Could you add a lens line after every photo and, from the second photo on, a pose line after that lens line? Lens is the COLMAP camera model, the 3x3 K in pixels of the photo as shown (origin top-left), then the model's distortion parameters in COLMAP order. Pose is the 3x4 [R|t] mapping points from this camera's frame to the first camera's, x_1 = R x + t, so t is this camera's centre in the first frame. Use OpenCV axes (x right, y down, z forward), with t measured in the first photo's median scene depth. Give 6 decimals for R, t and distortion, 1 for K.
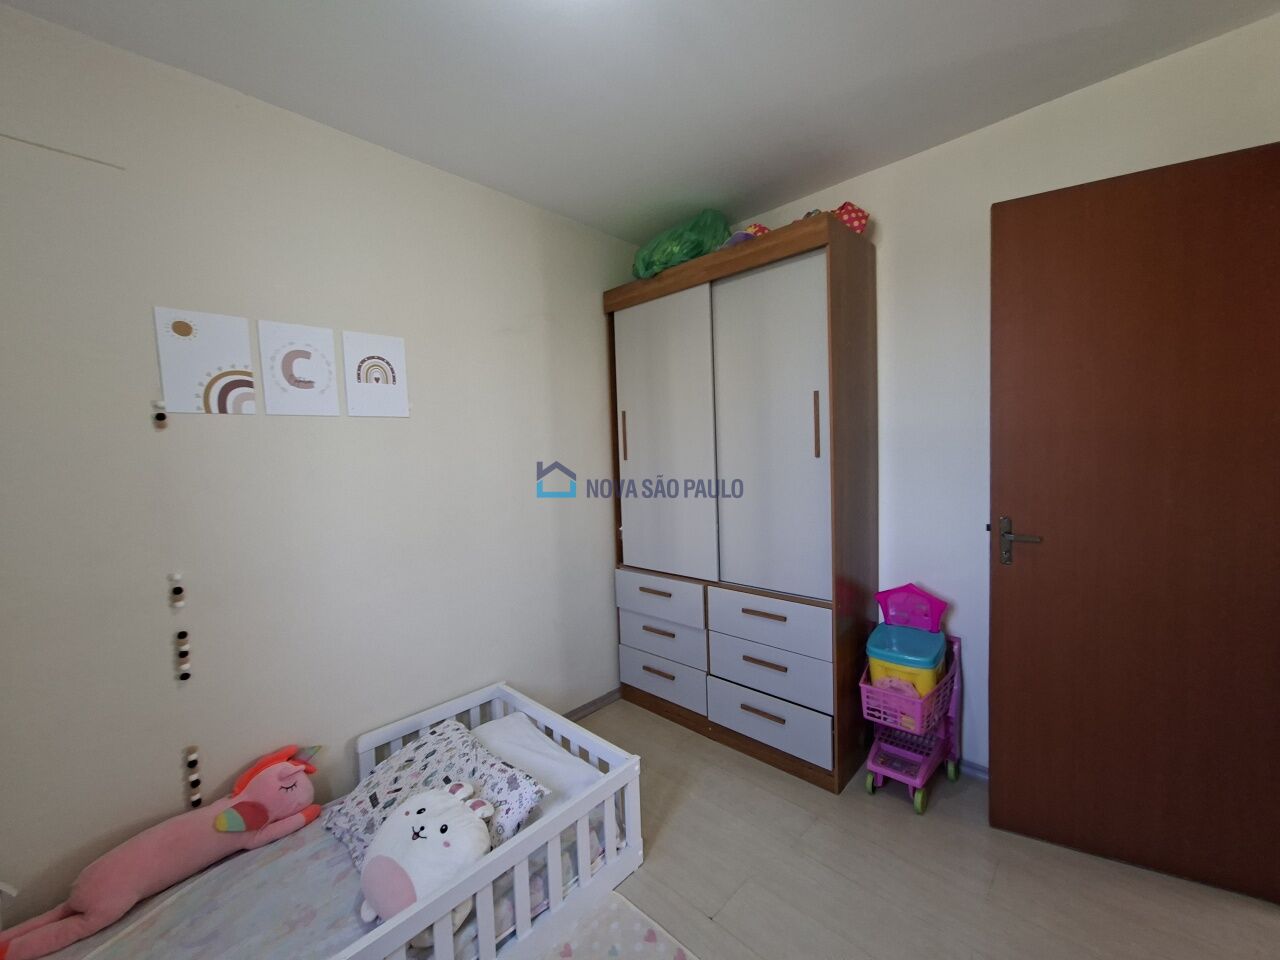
lens RADIAL K [[506.7, 0, 642.9], [0, 506.7, 480.8], [0, 0, 1]] dist [-0.002511, 0.000772]
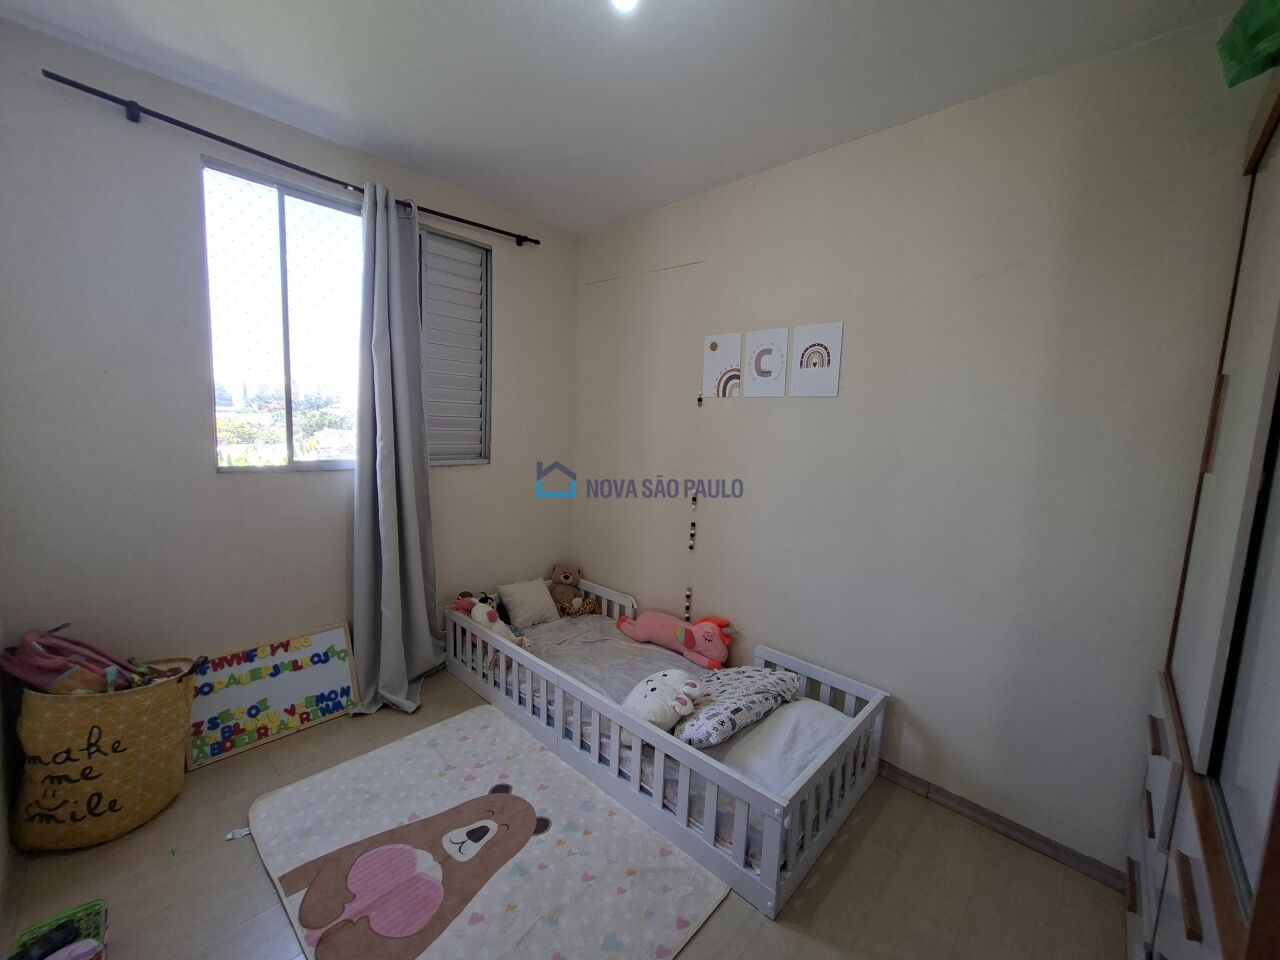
lens RADIAL K [[506.7, 0, 642.9], [0, 506.7, 480.8], [0, 0, 1]] dist [-0.002511, 0.000772]
pose [[0.017912, 0.152975, -0.988068, 0.753505], [-0.099910, 0.983554, 0.150465, -0.086179], [0.994835, 0.096023, 0.032901, 0.701012]]
